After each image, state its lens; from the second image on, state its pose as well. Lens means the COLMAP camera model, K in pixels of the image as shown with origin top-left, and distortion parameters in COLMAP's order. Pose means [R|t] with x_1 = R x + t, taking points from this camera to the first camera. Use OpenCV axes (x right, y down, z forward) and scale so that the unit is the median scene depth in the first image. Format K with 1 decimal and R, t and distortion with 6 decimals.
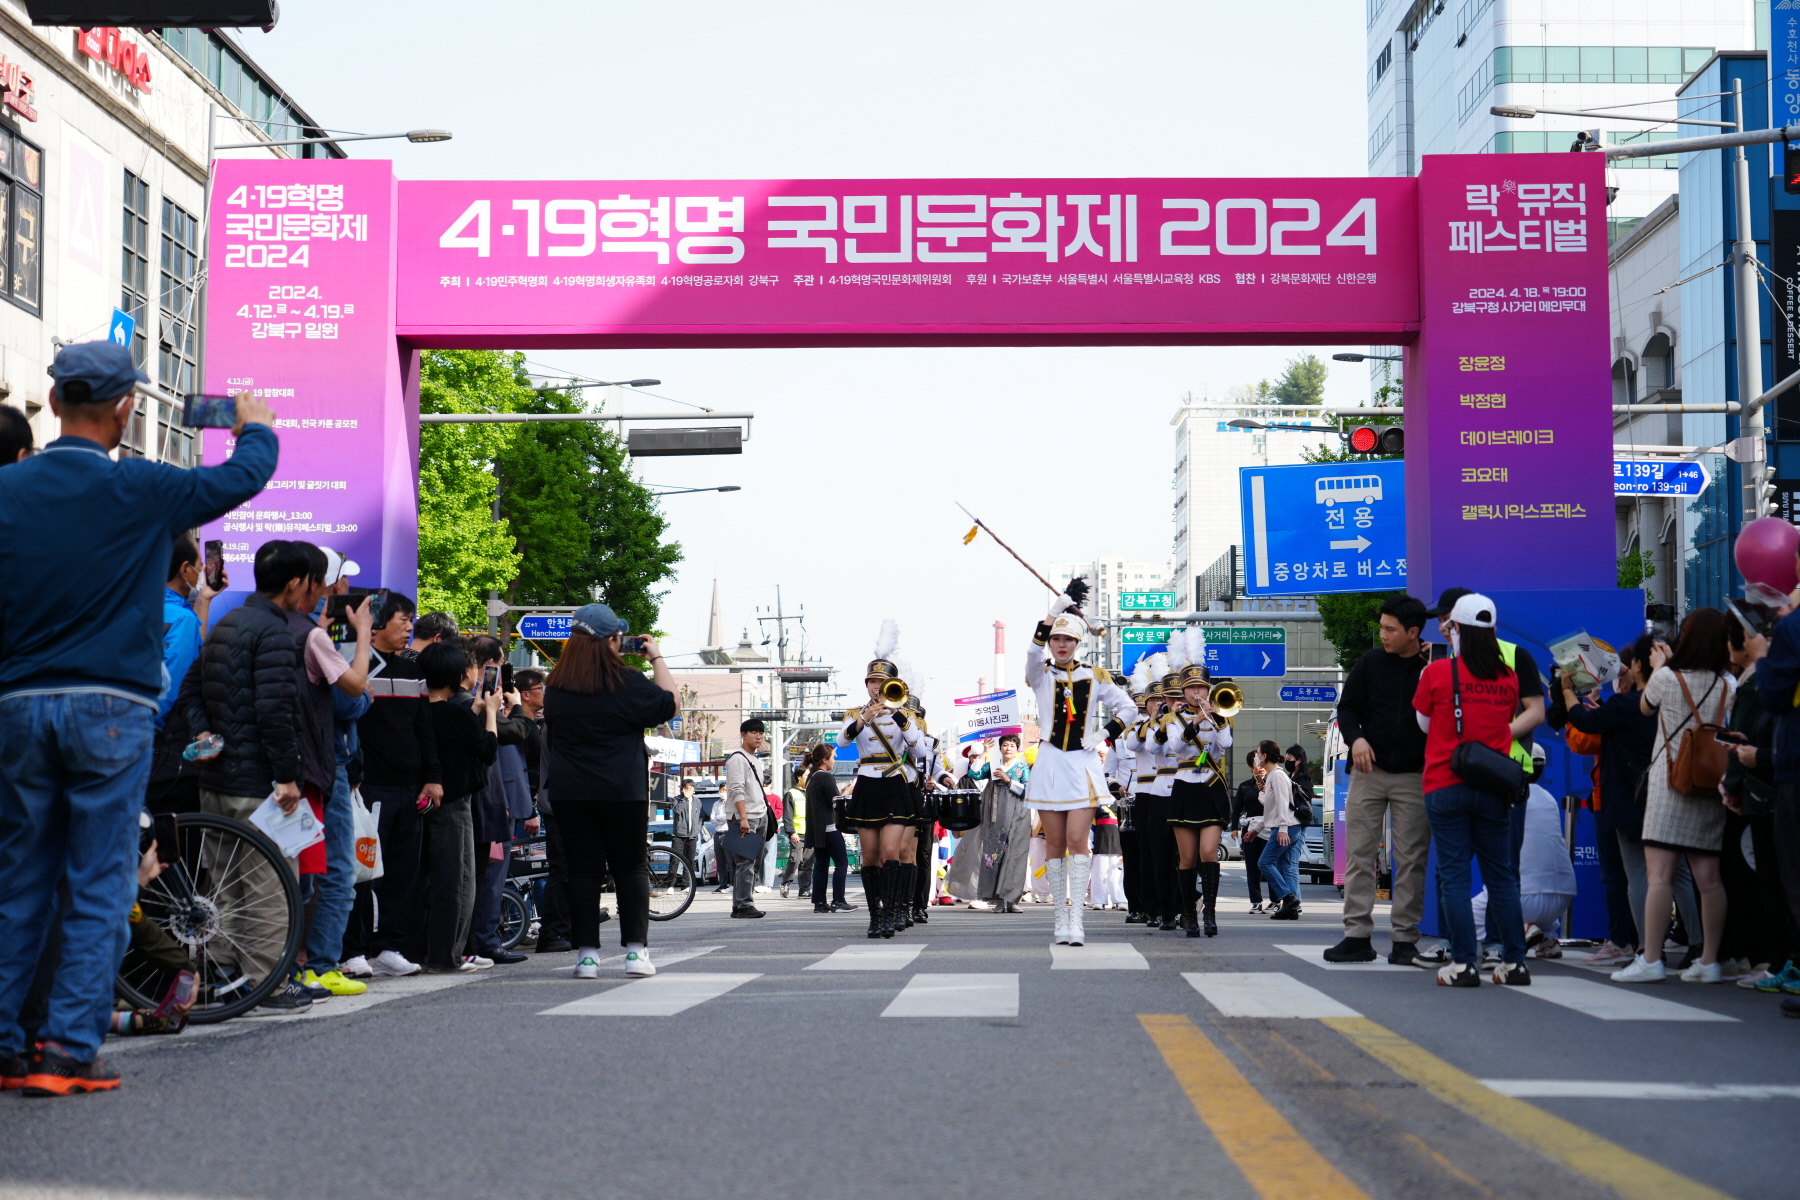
lens RADIAL K [[3251.2, 0, 902.2], [0, 3251.2, 607.2], [0, 0, 1]] dist [0.034536, 0.000000]
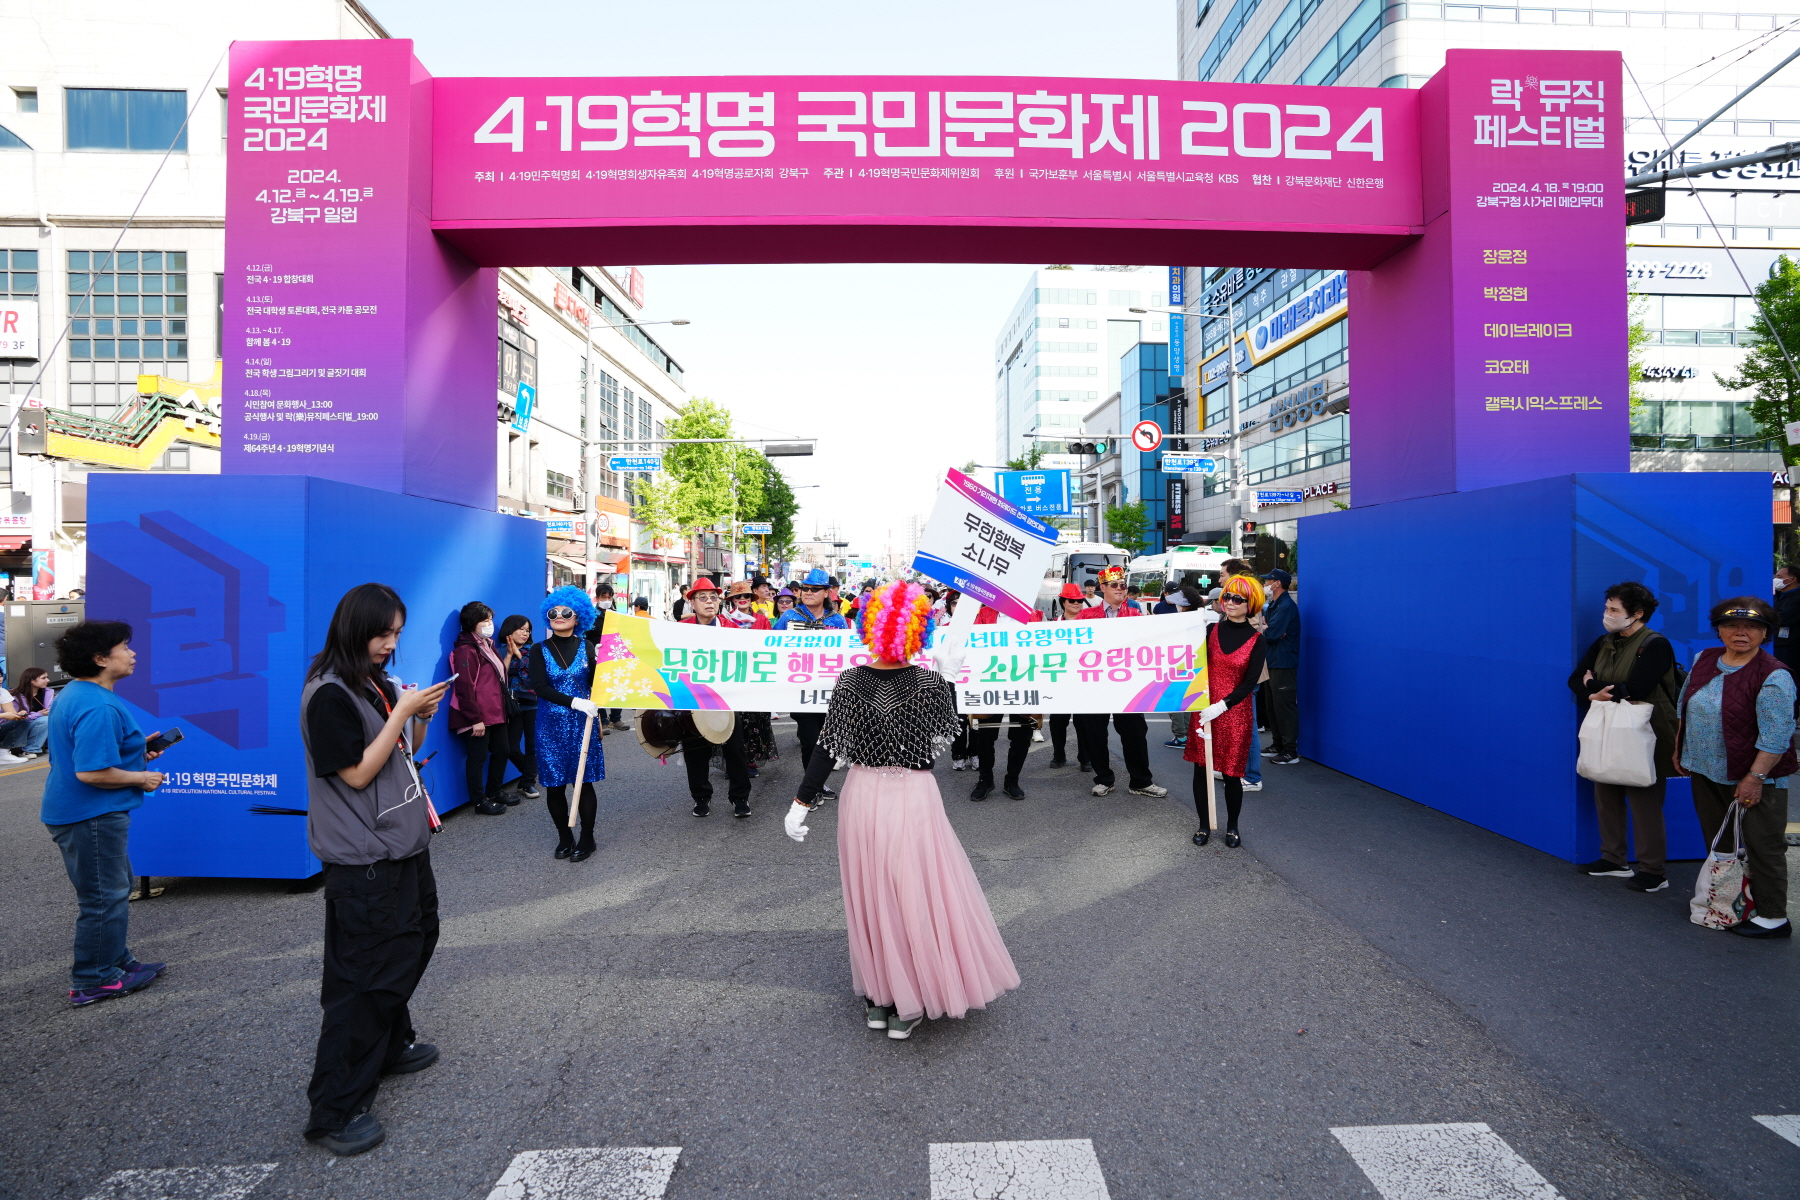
lens RADIAL K [[823.6, 0, 906.2], [0, 823.6, 599.0], [0, 0, 1]] dist [-0.054866, 0.020295]
pose [[0.998790, -0.005615, 0.048856, -0.020856], [0.001284, 0.996099, 0.088236, 0.009052], [-0.049160, -0.088066, 0.994901, 0.737527]]
